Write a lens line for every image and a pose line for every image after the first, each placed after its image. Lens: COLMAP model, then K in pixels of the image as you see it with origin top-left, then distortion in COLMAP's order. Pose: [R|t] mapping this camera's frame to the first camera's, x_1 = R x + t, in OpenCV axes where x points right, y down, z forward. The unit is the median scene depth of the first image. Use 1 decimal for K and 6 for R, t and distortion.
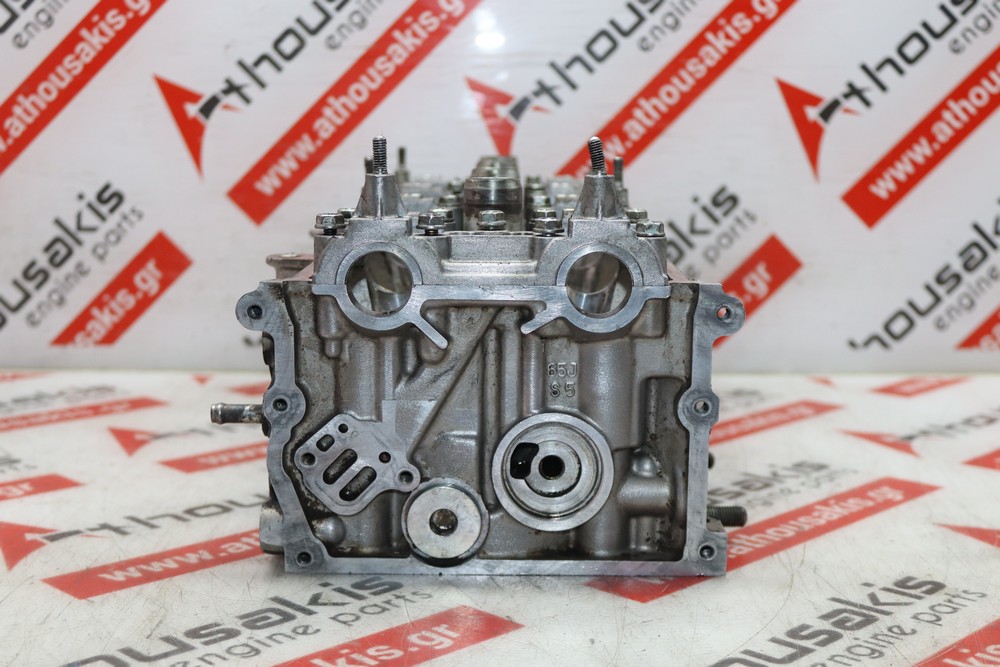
lens RADIAL K [[1435.0, 0, 500.0], [0, 1435.0, 333.5], [0, 0, 1]] dist [-0.019743, 0.009157]
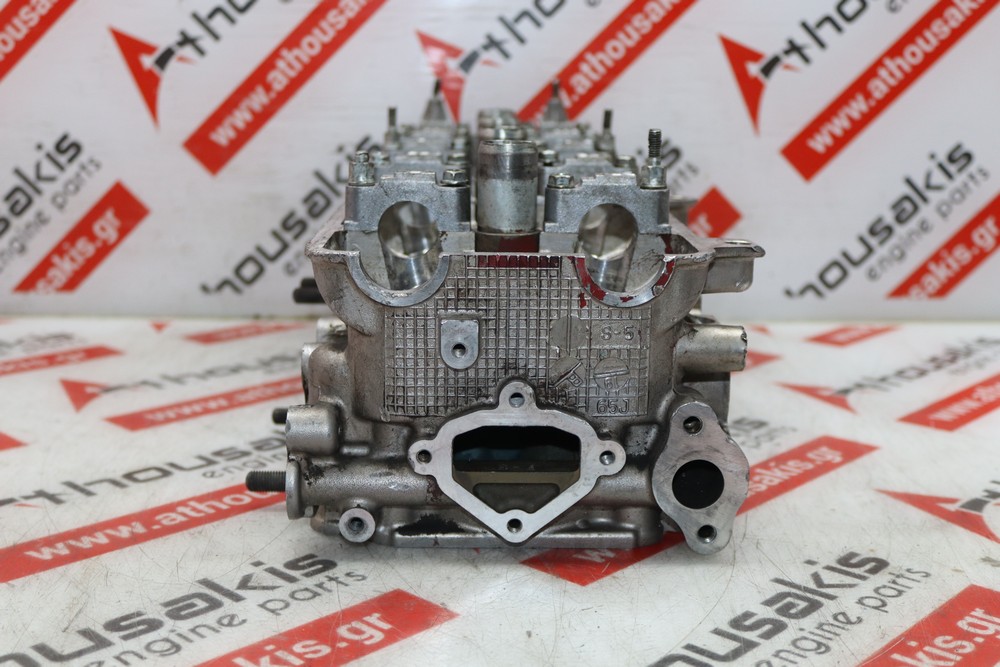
lens RADIAL K [[1285.5, 0, 500.0], [0, 1285.5, 333.5], [0, 0, 1]] dist [-0.043274, 0.000166]
pose [[0.999584, 0.001557, 0.028810, 0.012748], [-0.003277, 0.998207, 0.059769, -0.024349], [-0.028665, -0.059838, 0.997796, 0.099620]]
